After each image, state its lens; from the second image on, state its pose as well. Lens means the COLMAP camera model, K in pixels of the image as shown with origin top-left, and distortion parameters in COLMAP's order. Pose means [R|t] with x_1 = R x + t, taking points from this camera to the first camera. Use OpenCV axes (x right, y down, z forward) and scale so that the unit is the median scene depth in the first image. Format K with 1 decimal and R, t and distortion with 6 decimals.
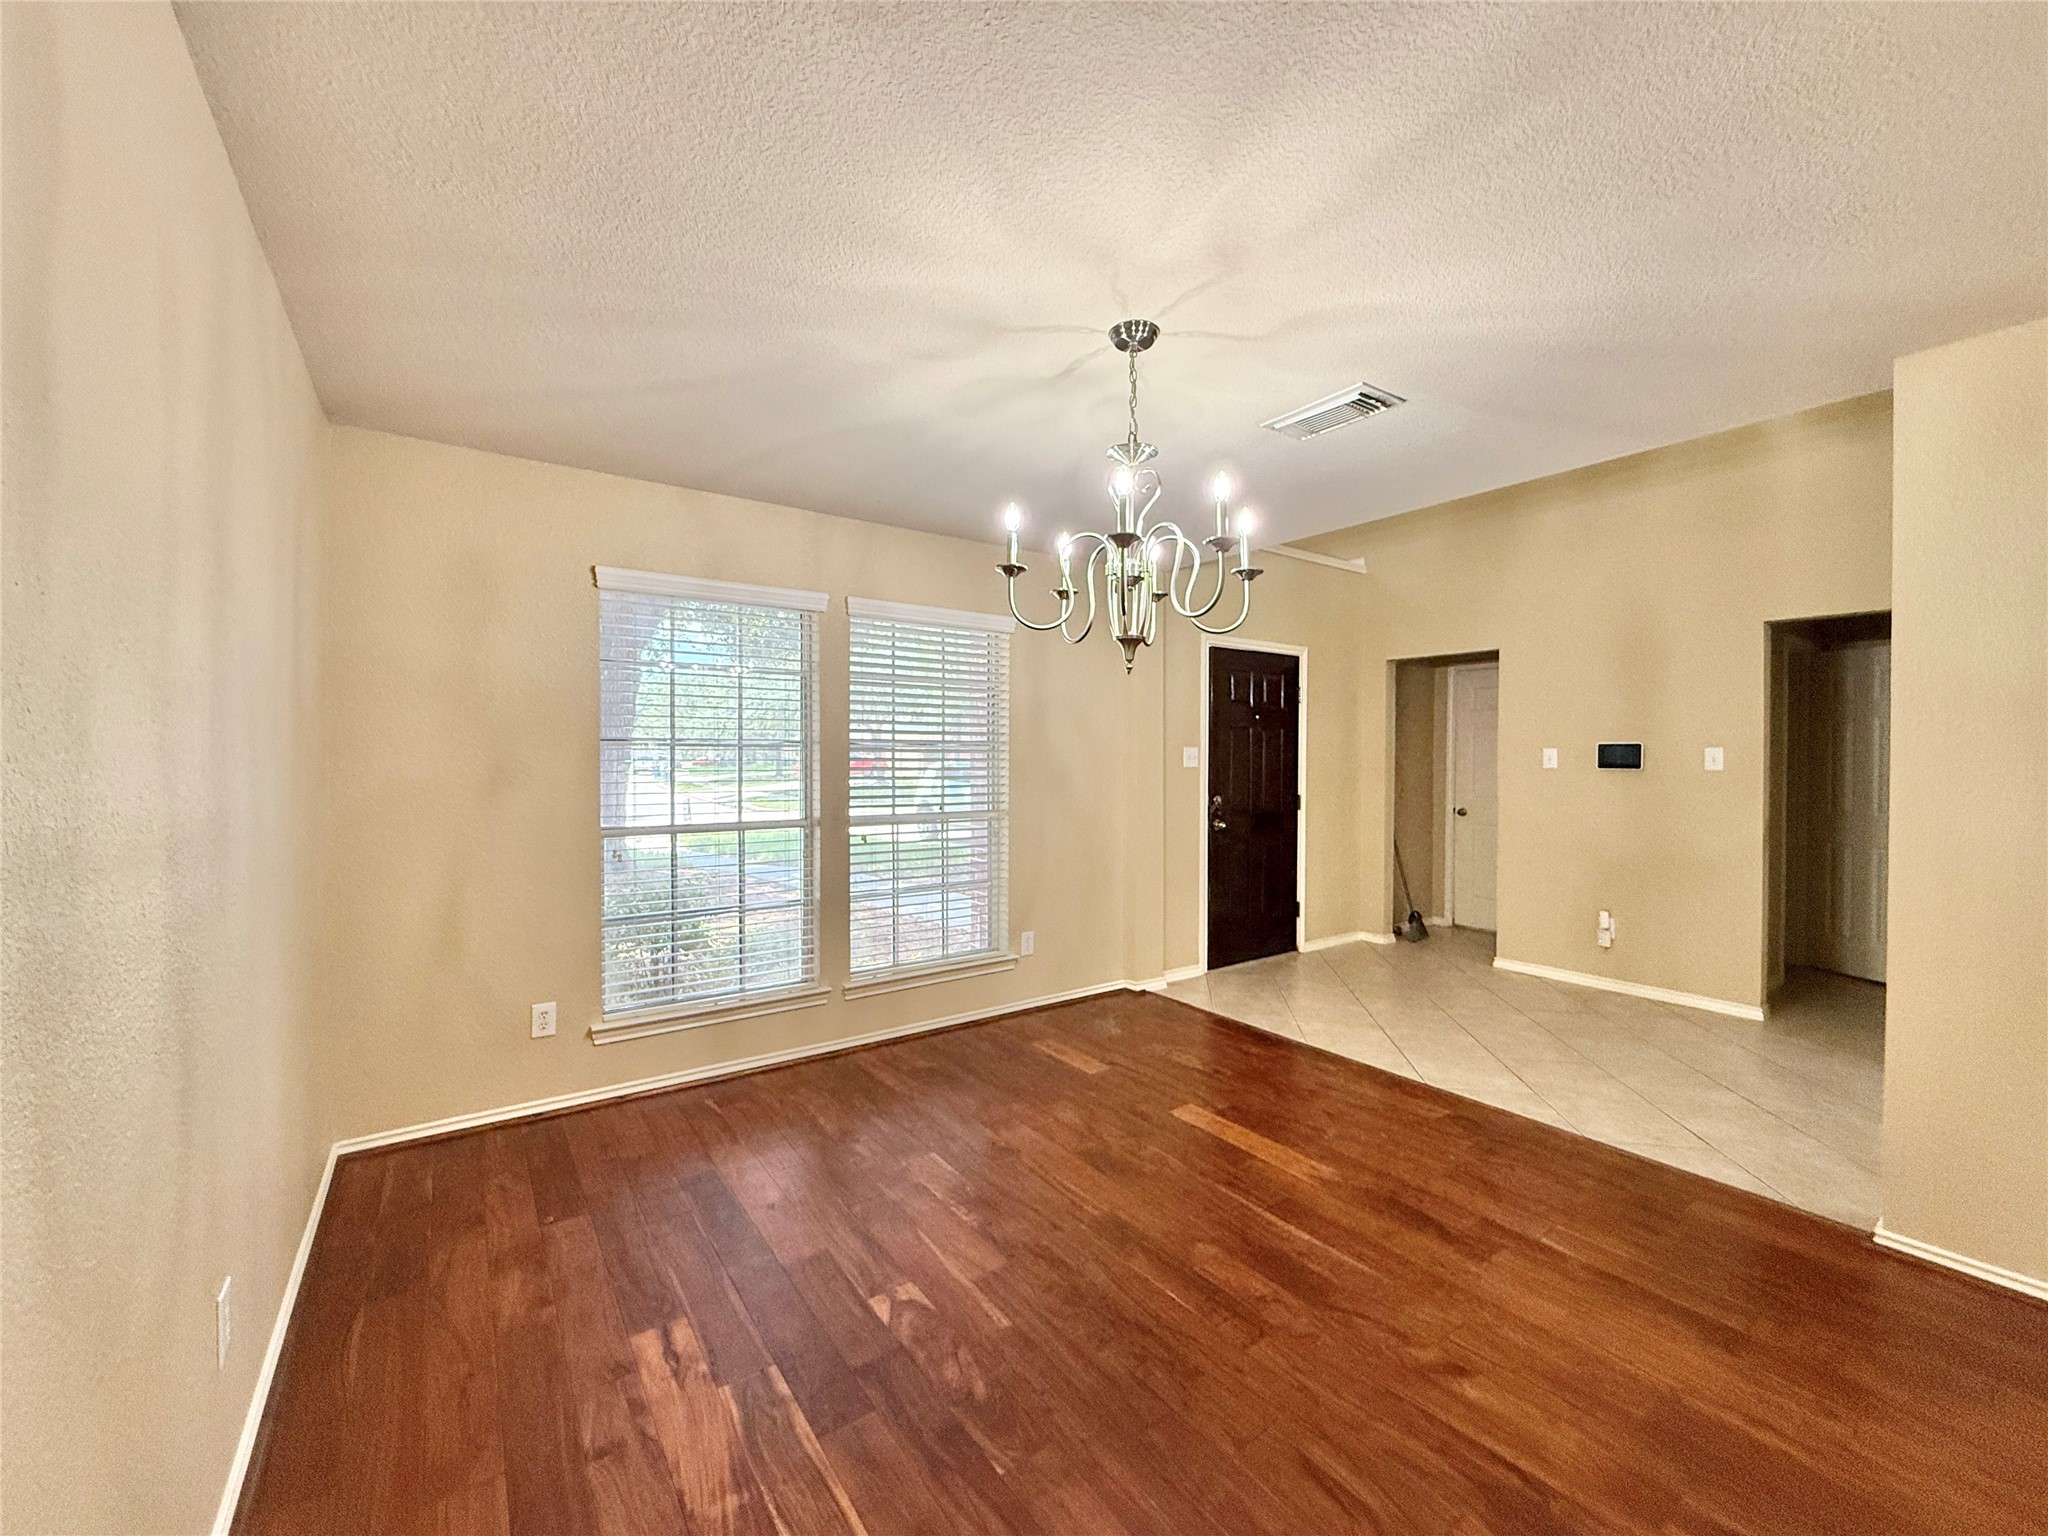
lens RADIAL K [[818.9, 0, 1010.2], [0, 818.9, 767.0], [0, 0, 1]] dist [-0.000036, -0.000109]
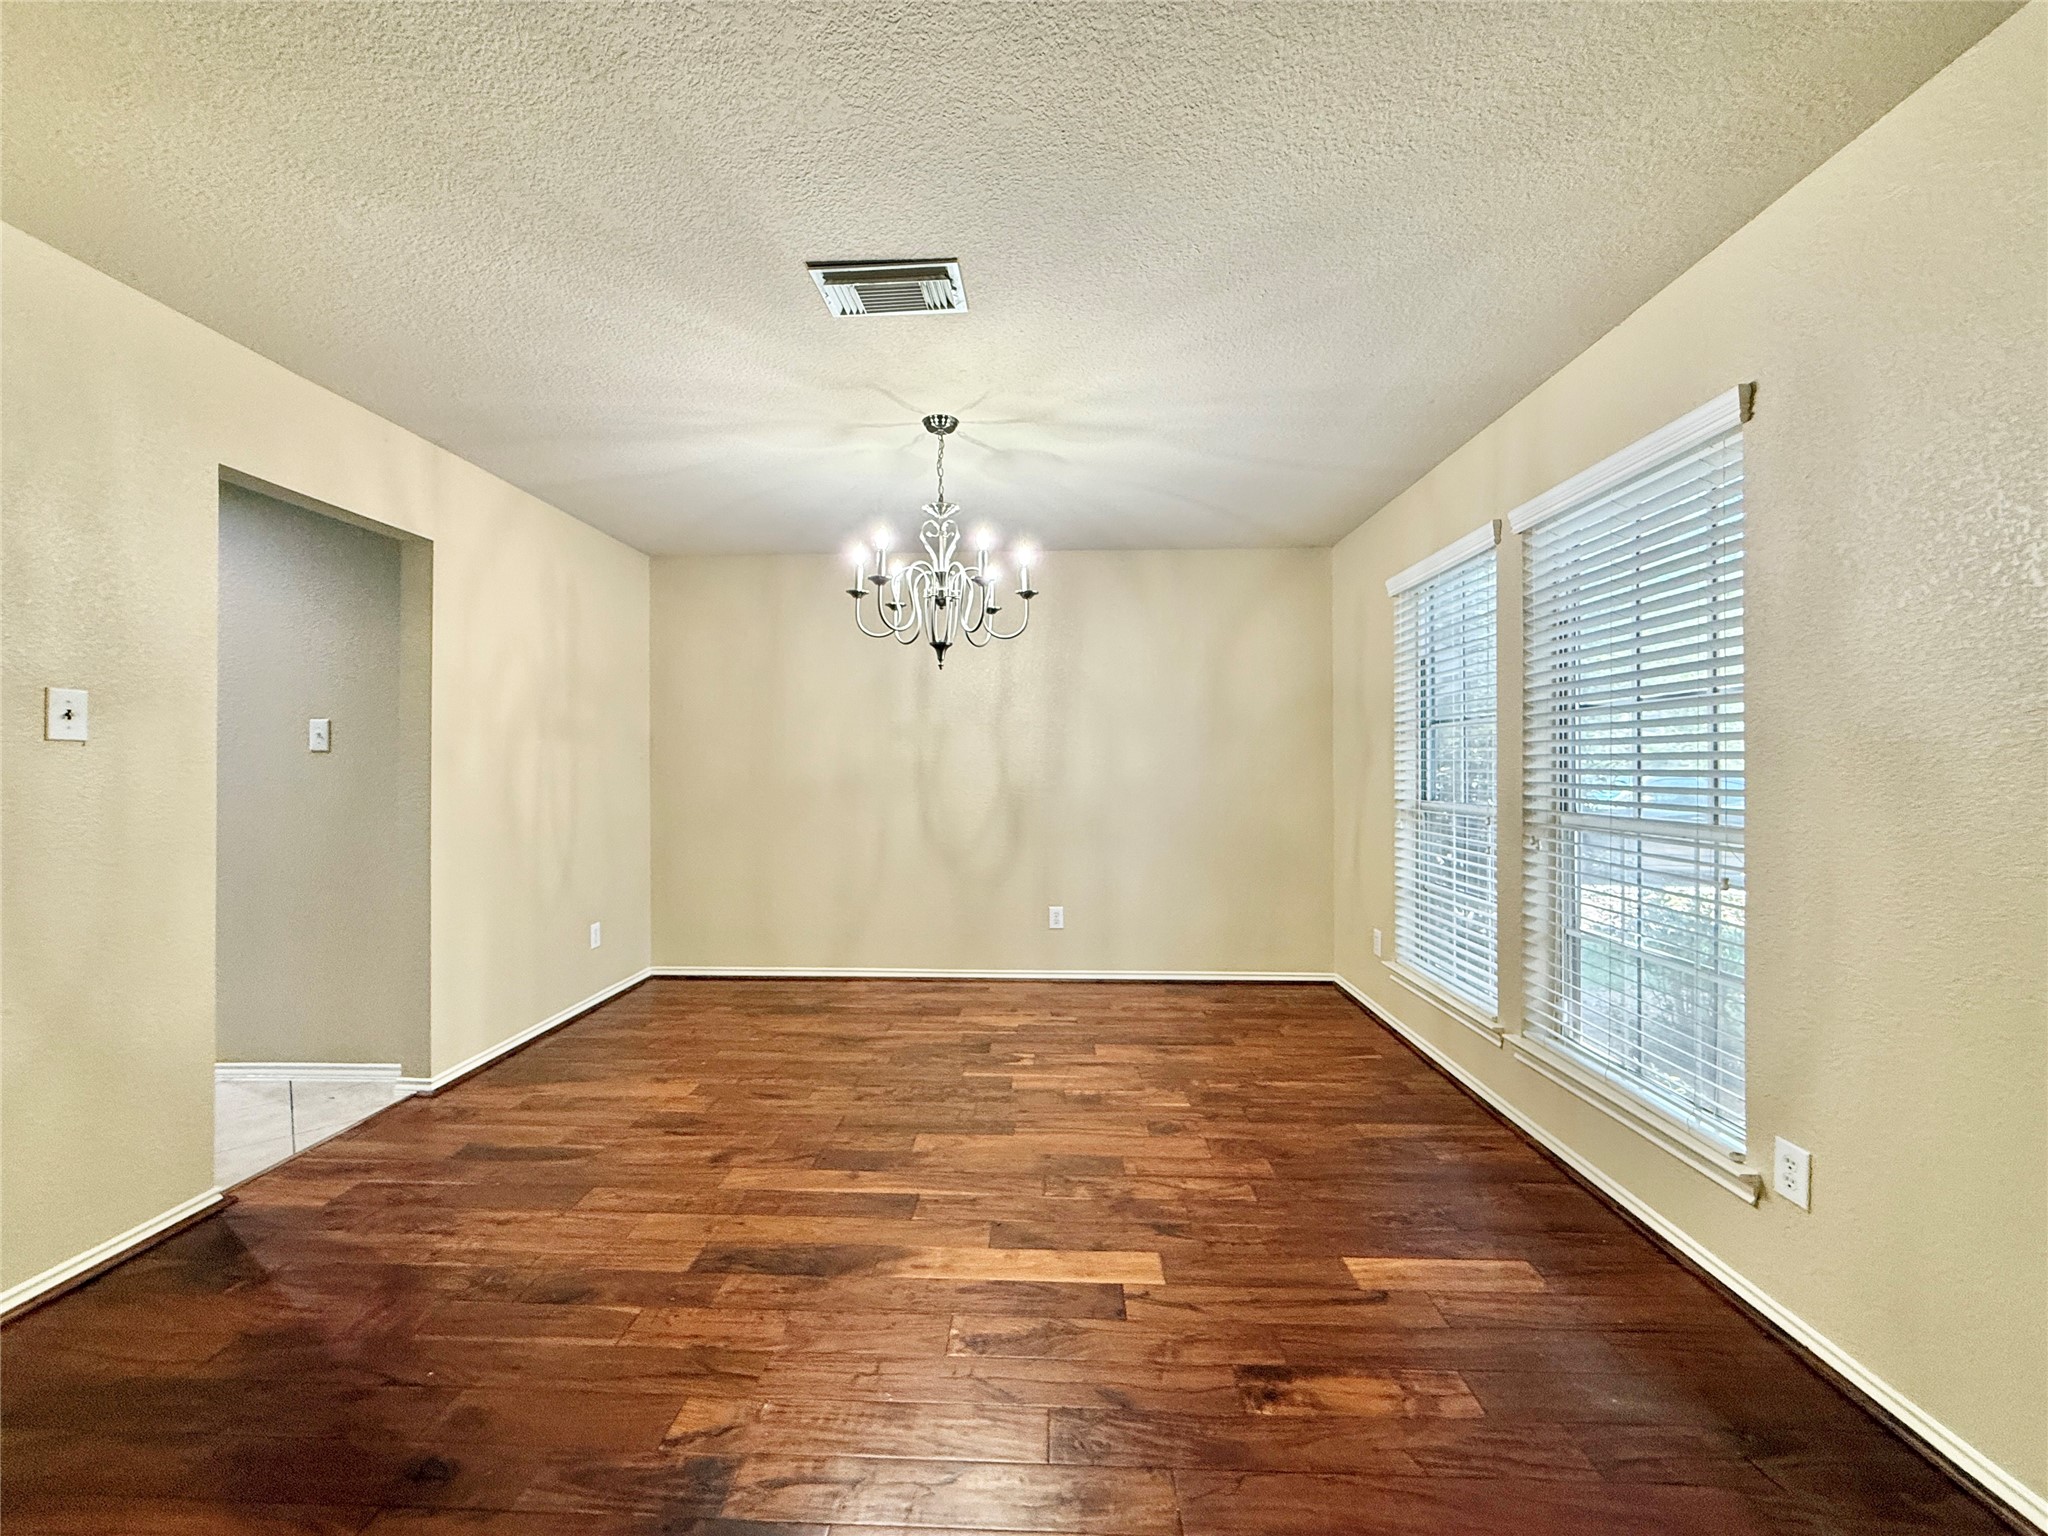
lens RADIAL K [[812.2, 0, 1025.7], [0, 812.2, 760.8], [0, 0, 1]] dist [0.000174, 0.000046]
pose [[-0.598856, -0.005839, -0.800836, 0.664853], [-0.010845, 0.999941, 0.000819, 0.022367], [0.800783, 0.009175, -0.598884, 1.109974]]
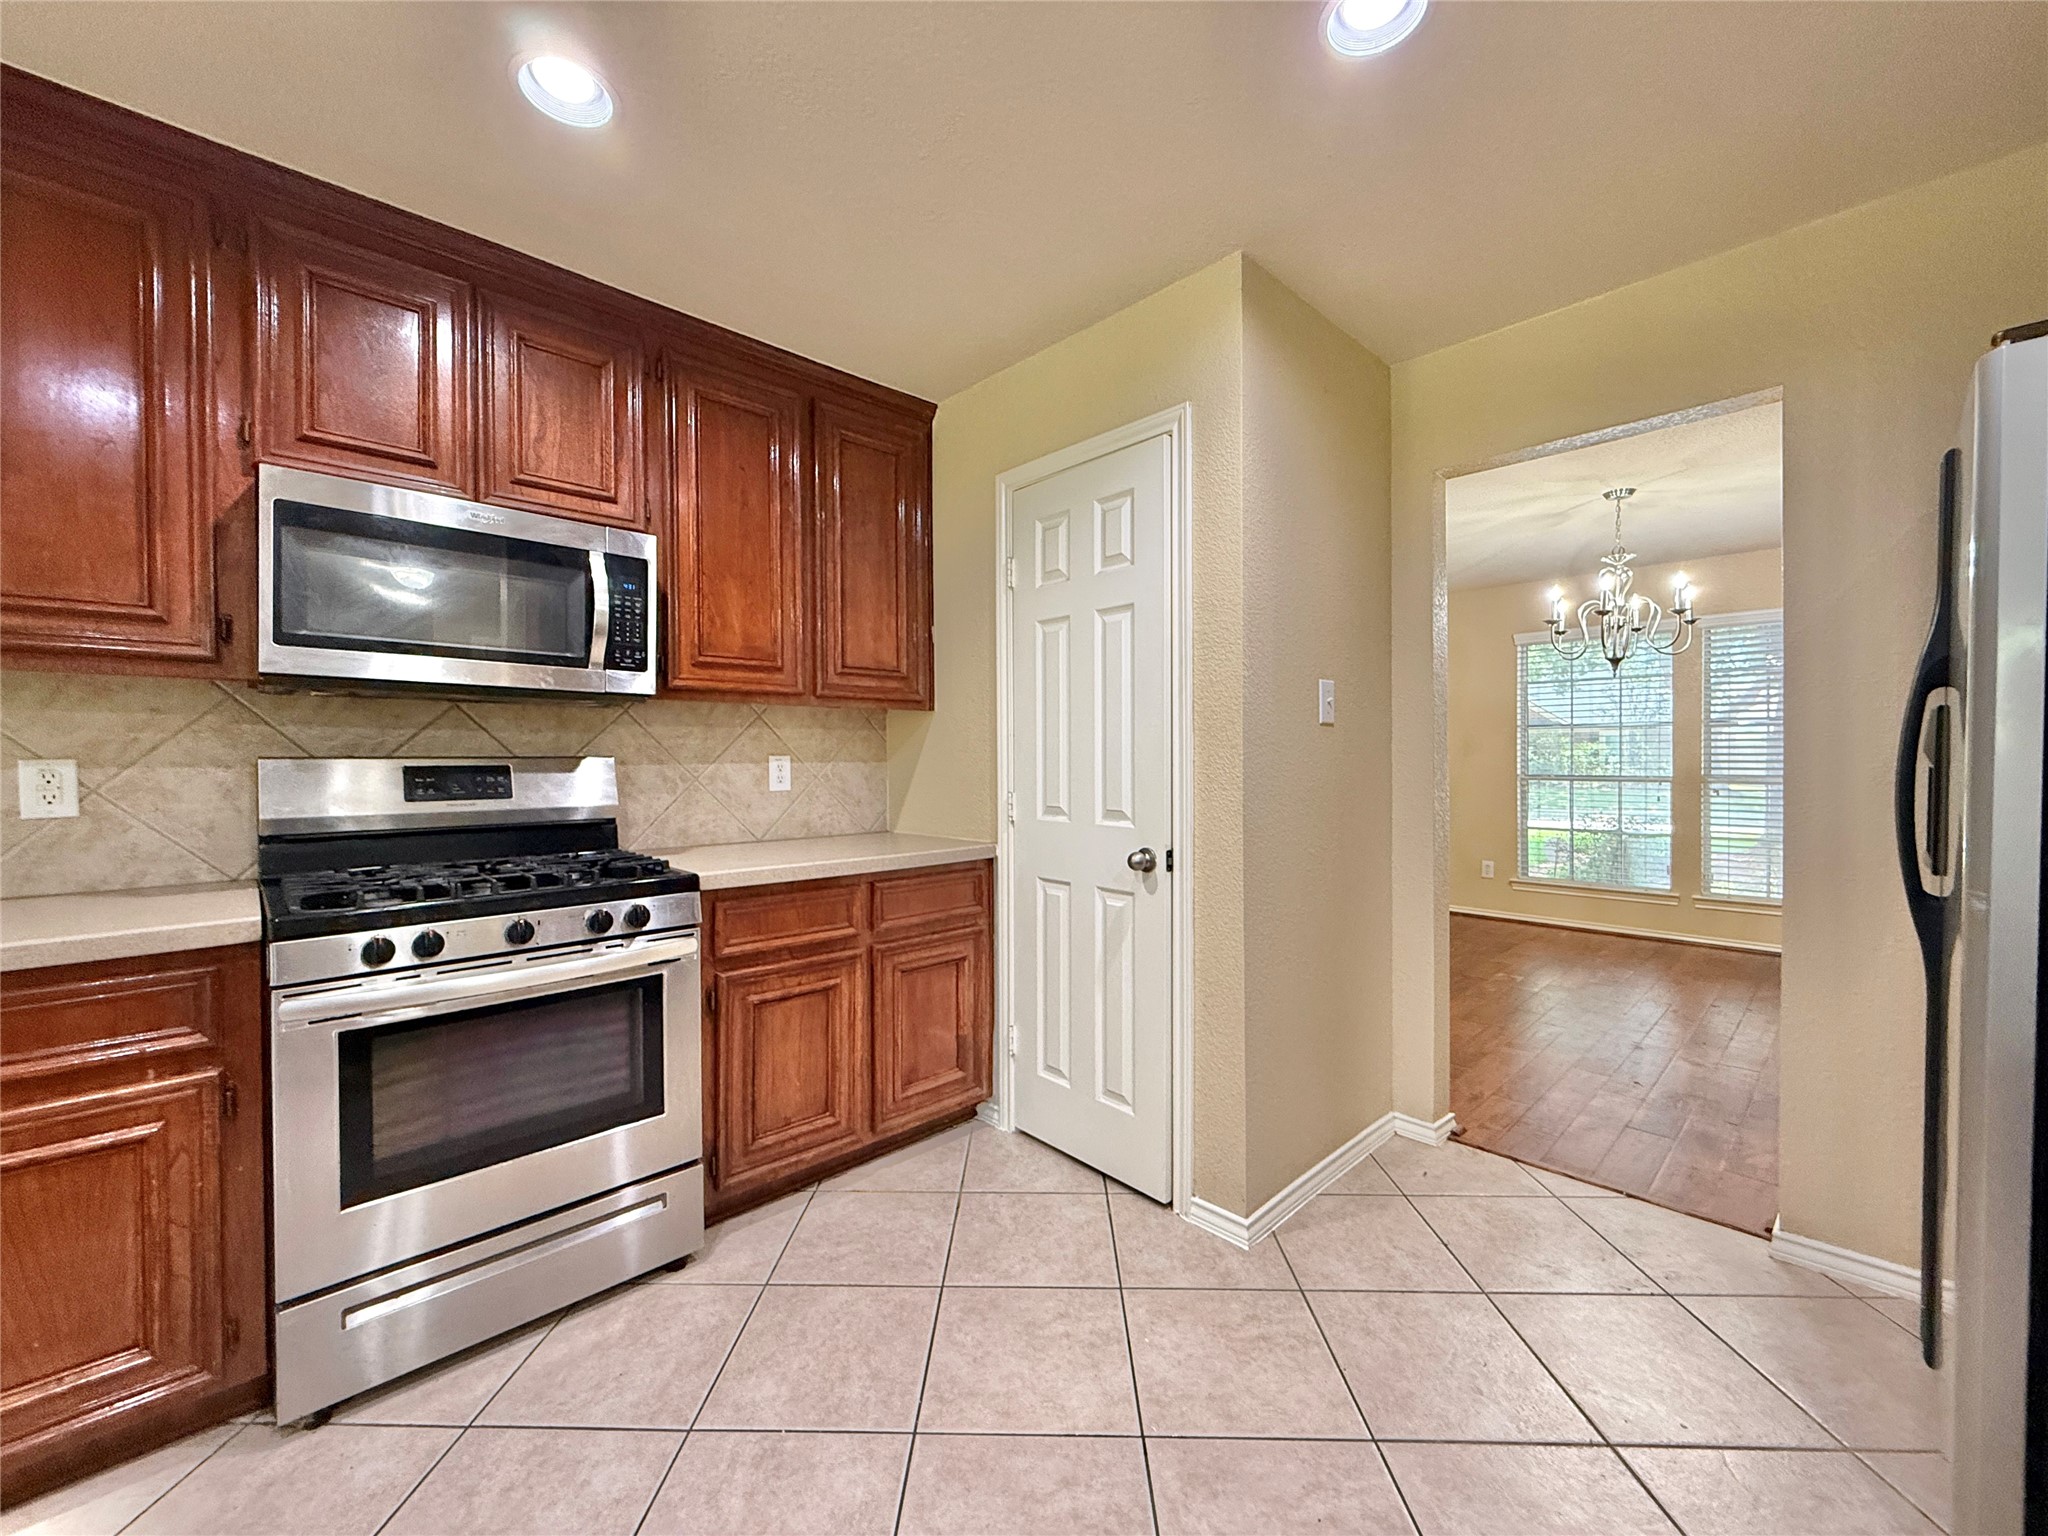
lens RADIAL K [[812.2, 0, 1025.7], [0, 812.2, 760.8], [0, 0, 1]] dist [0.000174, 0.000046]
pose [[0.157213, 0.001008, -0.987564, 0.996045], [-0.007847, 0.999969, -0.000228, 0.048059], [0.987534, 0.007785, 0.157216, -0.341938]]
